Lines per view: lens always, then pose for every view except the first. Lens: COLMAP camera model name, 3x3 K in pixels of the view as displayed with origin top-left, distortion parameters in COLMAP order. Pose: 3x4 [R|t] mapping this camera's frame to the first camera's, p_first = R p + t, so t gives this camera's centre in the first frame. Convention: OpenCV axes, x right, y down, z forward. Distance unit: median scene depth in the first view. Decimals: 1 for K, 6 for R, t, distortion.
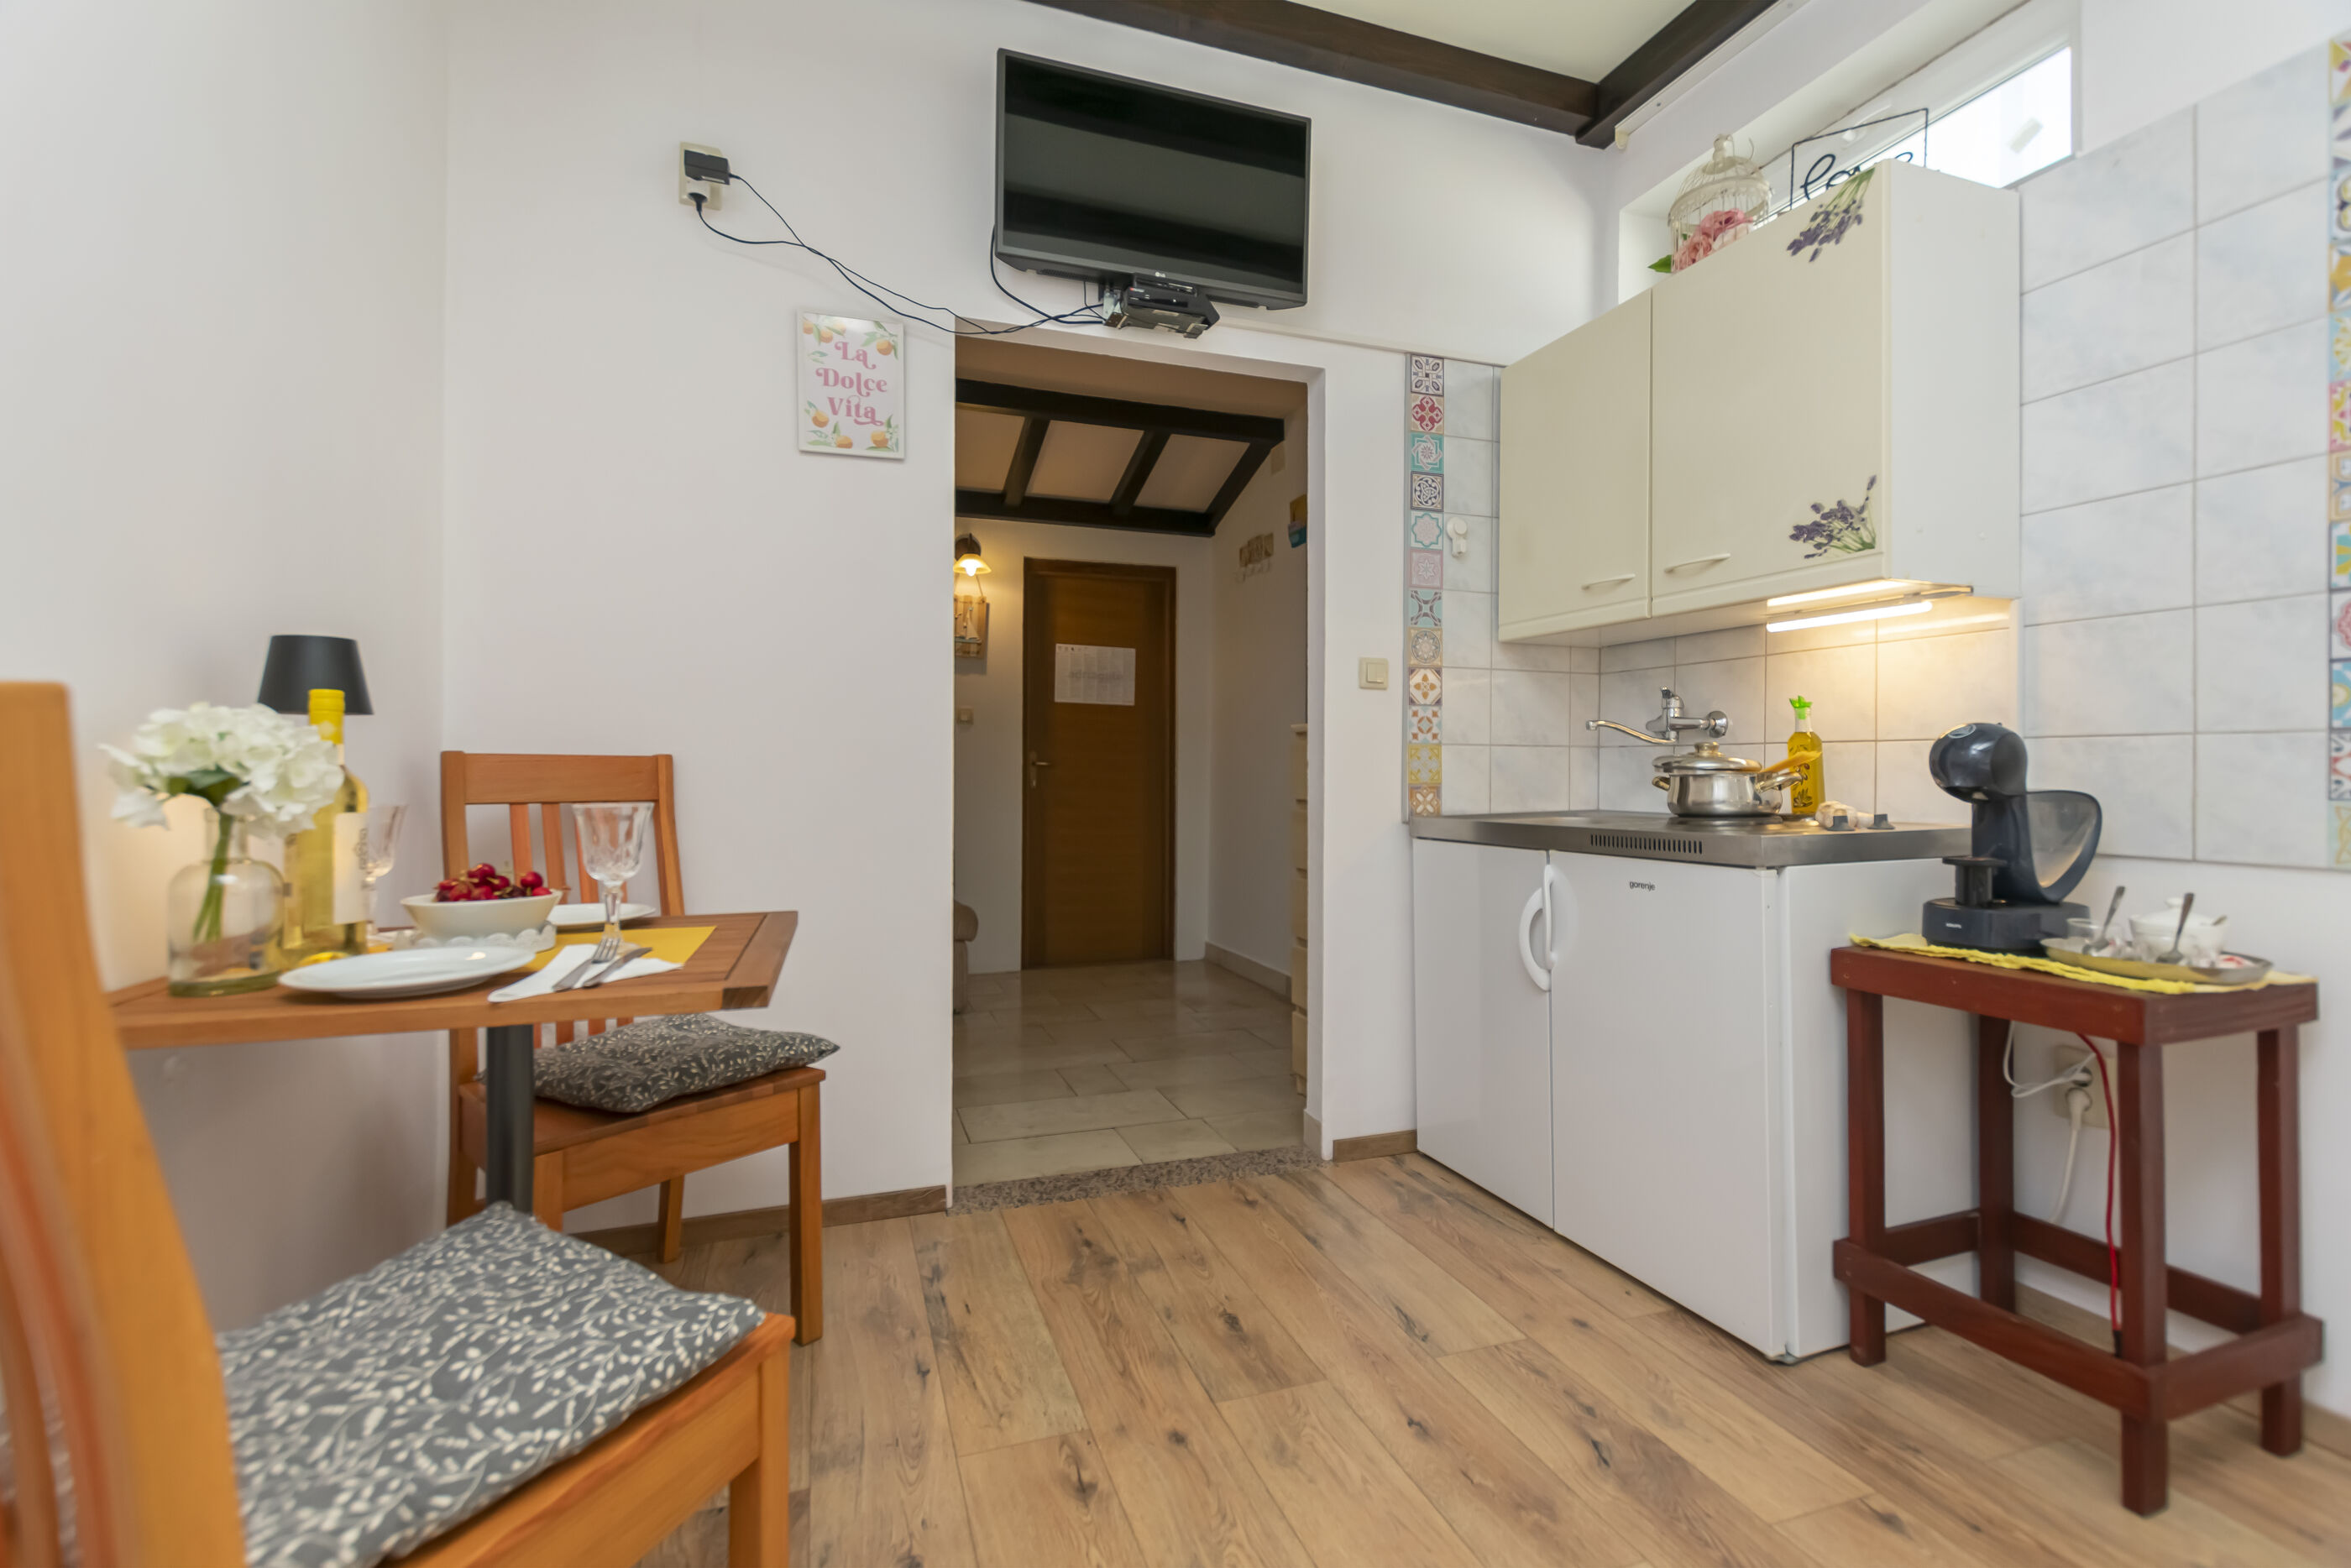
lens RADIAL K [[1013.6, 0, 1175.5], [0, 1013.6, 784.0], [0, 0, 1]] dist [0.001496, -0.005545]
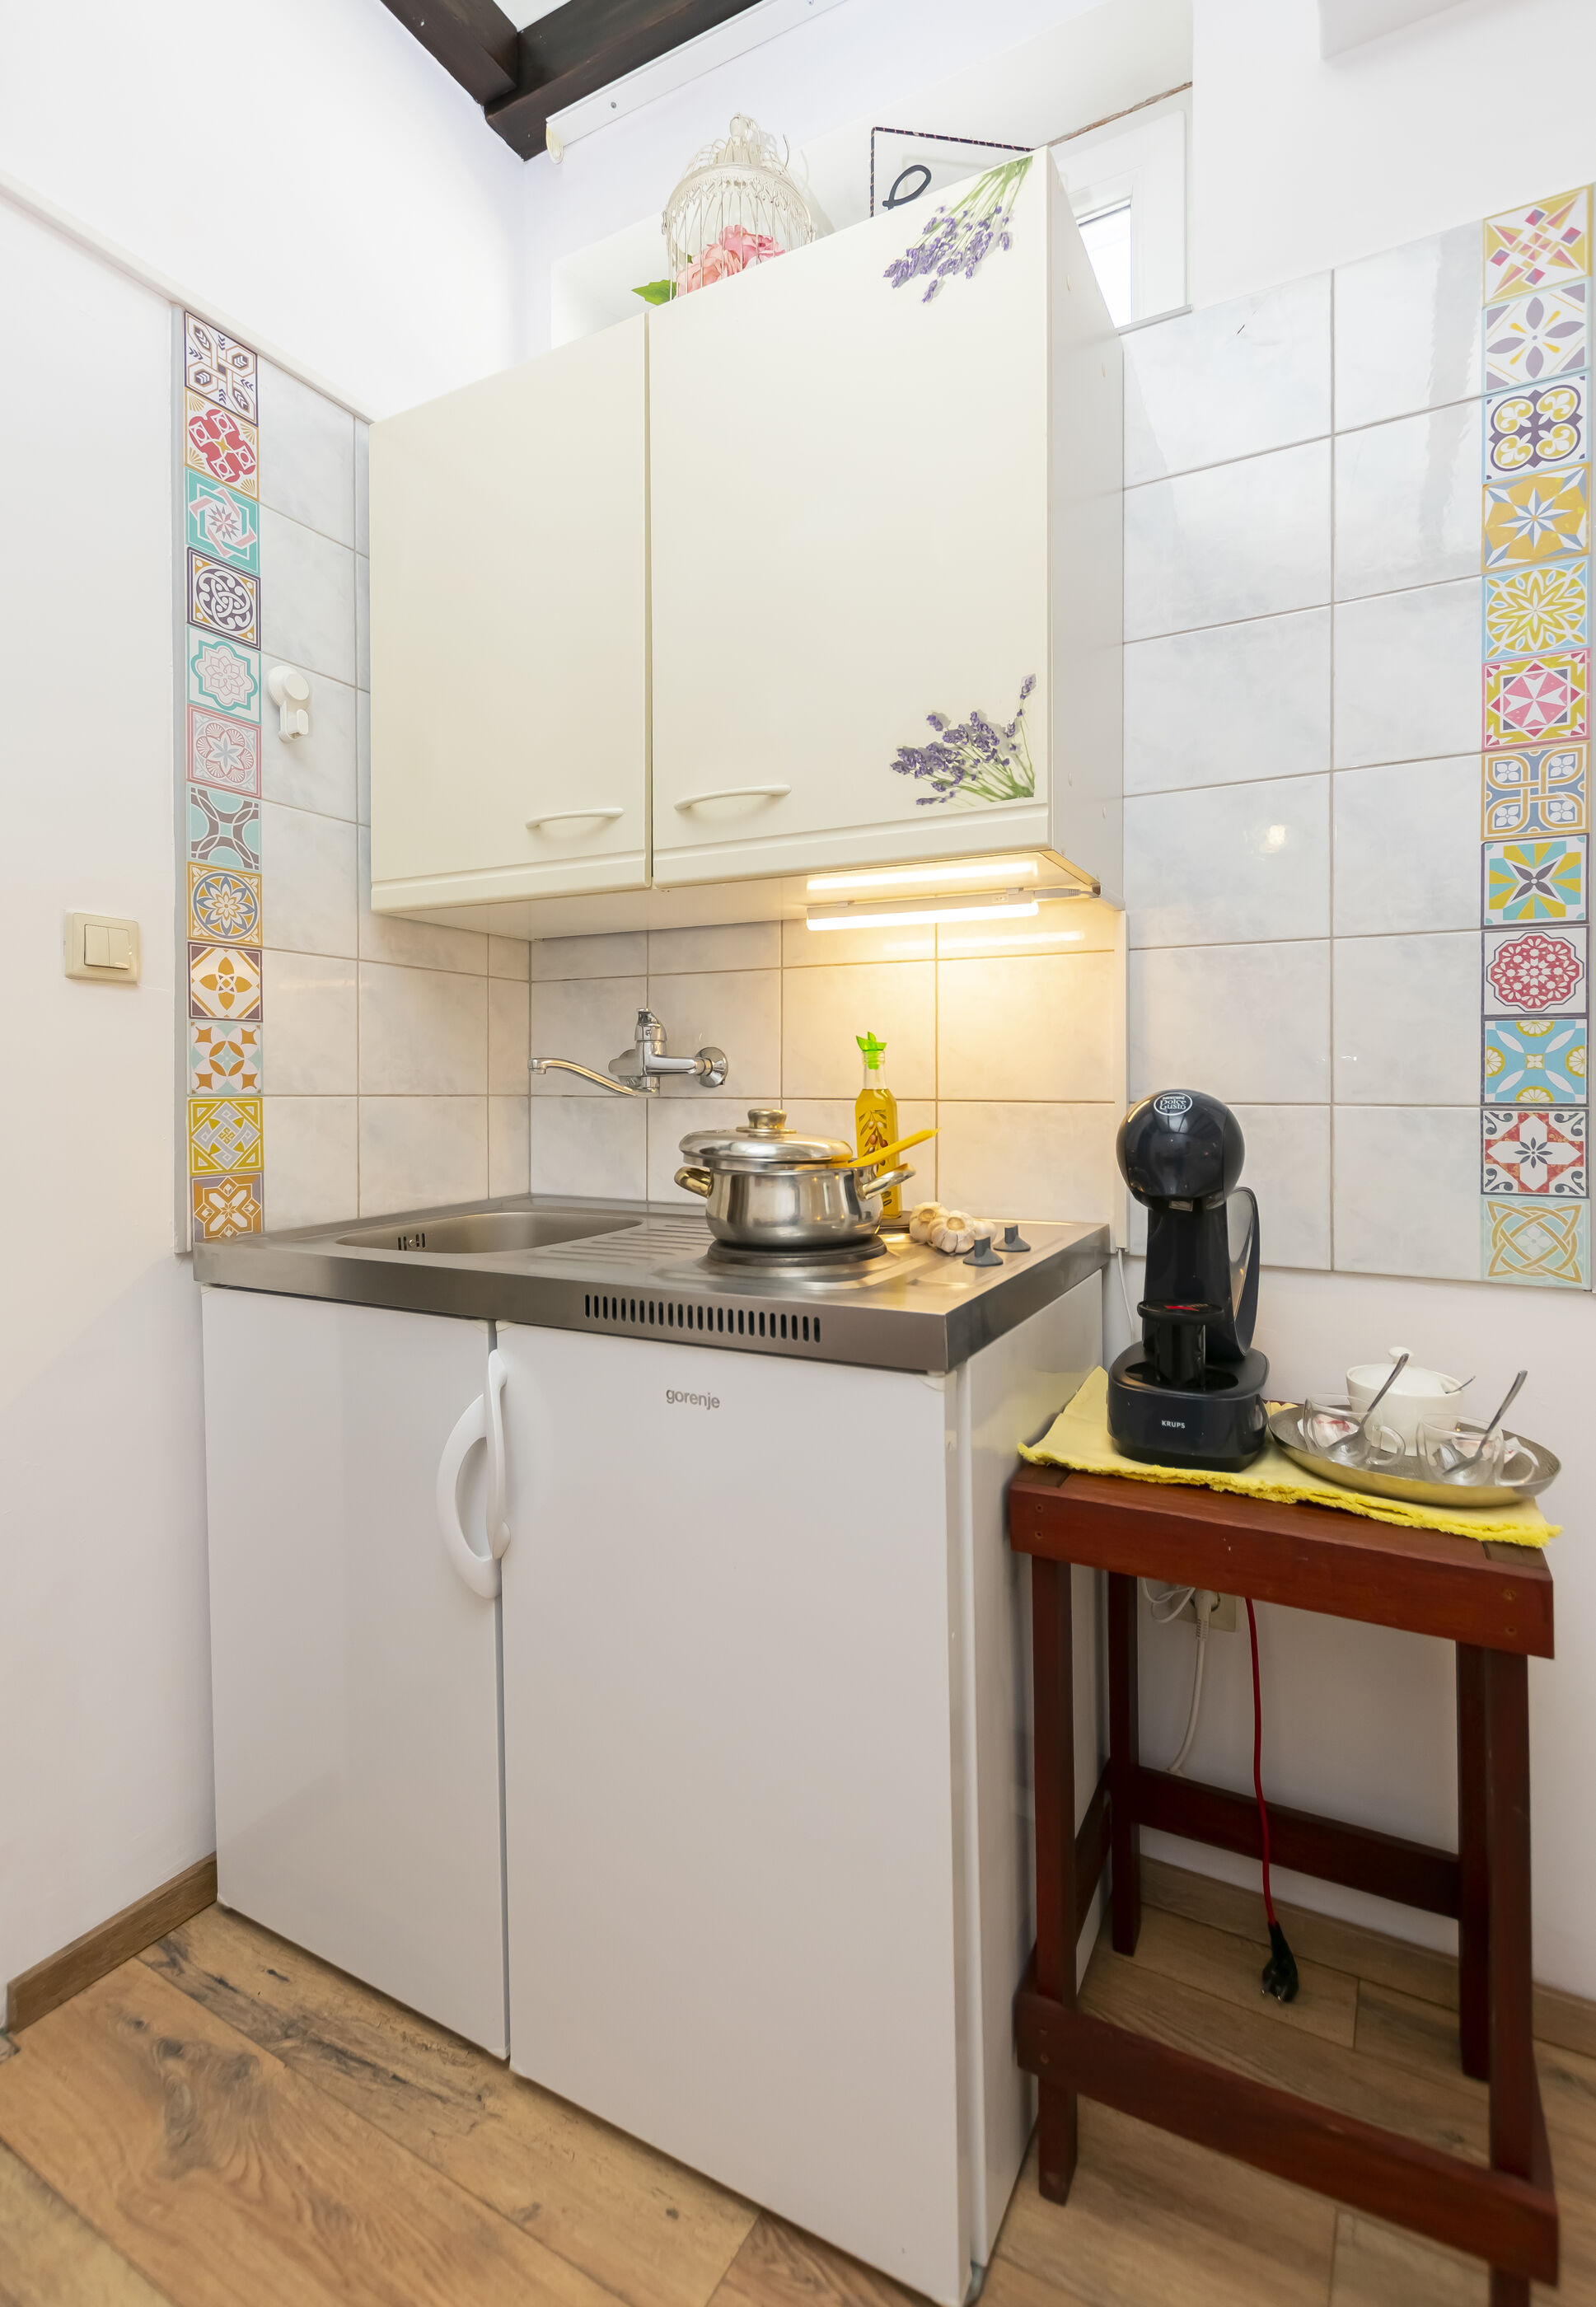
lens RADIAL K [[1067.3, 0, 800.7], [0, 1067.3, 1106.1], [0, 0, 1]] dist [0.005069, -0.000247]
pose [[0.753049, -0.010898, 0.657874, 0.111821], [0.008135, 0.999941, 0.007254, -0.036567], [-0.657914, -0.000111, 0.753093, 0.413436]]
